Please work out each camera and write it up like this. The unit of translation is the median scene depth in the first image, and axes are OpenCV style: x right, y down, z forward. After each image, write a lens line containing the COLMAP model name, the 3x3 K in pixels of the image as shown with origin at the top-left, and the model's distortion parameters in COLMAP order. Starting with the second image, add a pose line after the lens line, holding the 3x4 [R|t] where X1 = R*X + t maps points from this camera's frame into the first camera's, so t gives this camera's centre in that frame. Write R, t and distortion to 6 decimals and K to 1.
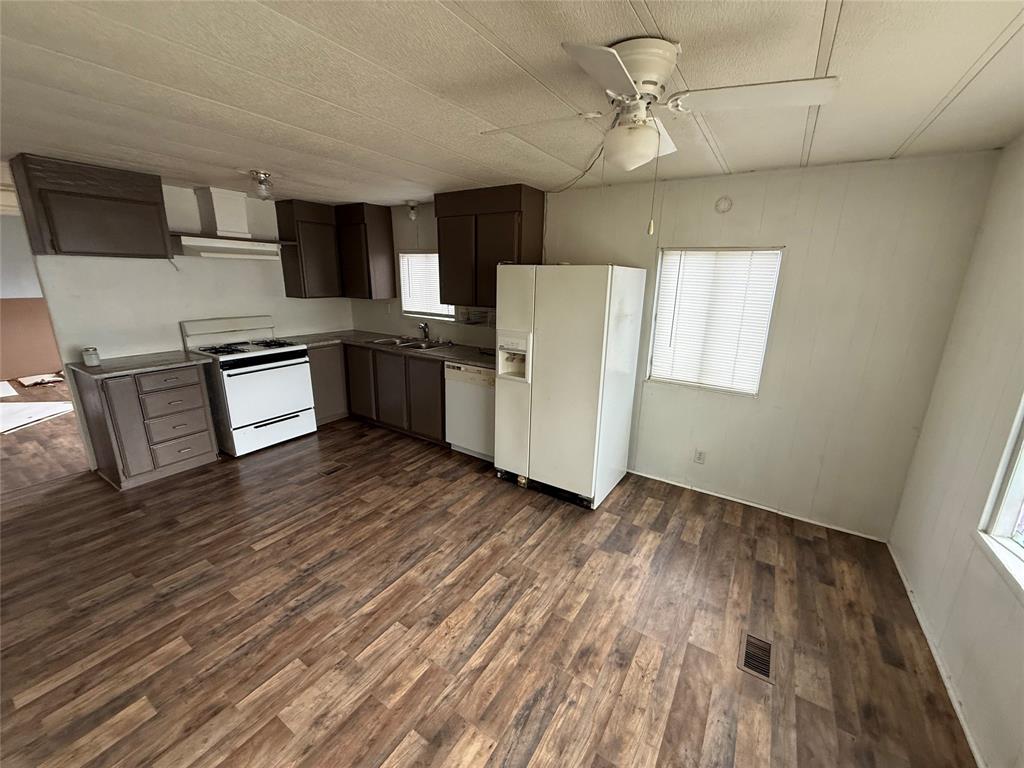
lens RADIAL K [[408.8, 0, 508.9], [0, 408.8, 382.6], [0, 0, 1]] dist [-0.001541, -0.000119]
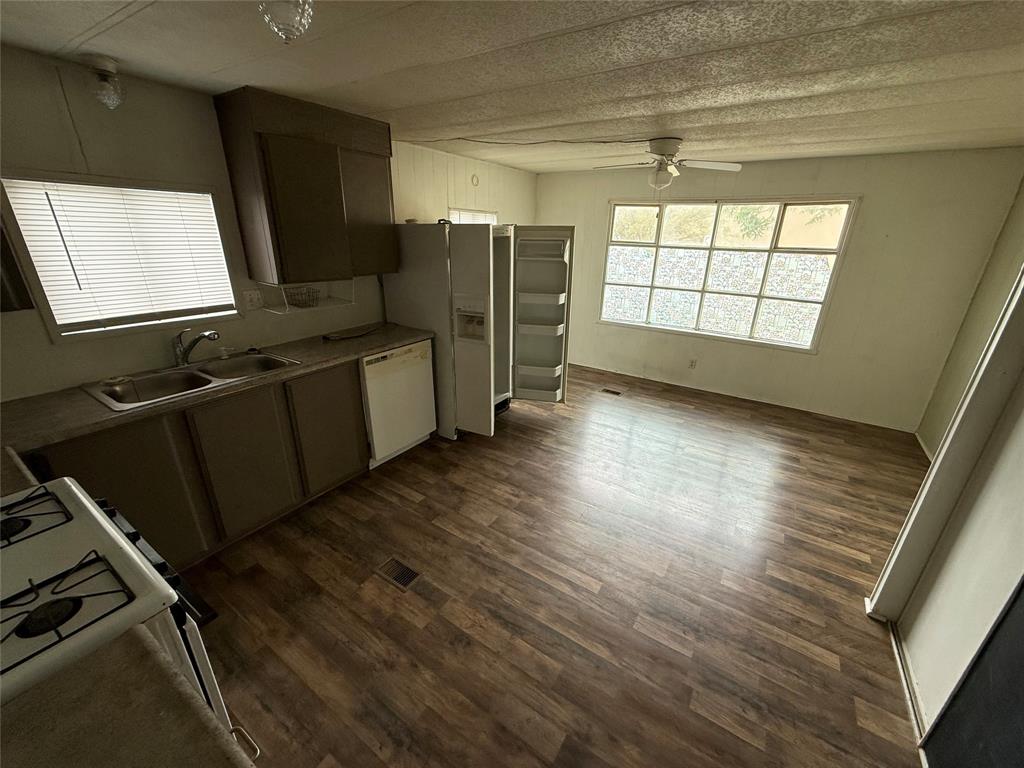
lens RADIAL K [[408.8, 0, 508.9], [0, 408.8, 382.6], [0, 0, 1]] dist [-0.001541, -0.000119]
pose [[0.005251, -0.372956, 0.927834, -1.044377], [0.235027, 0.902317, 0.361369, -0.264594], [-0.971975, 0.216168, 0.092392, 0.855221]]
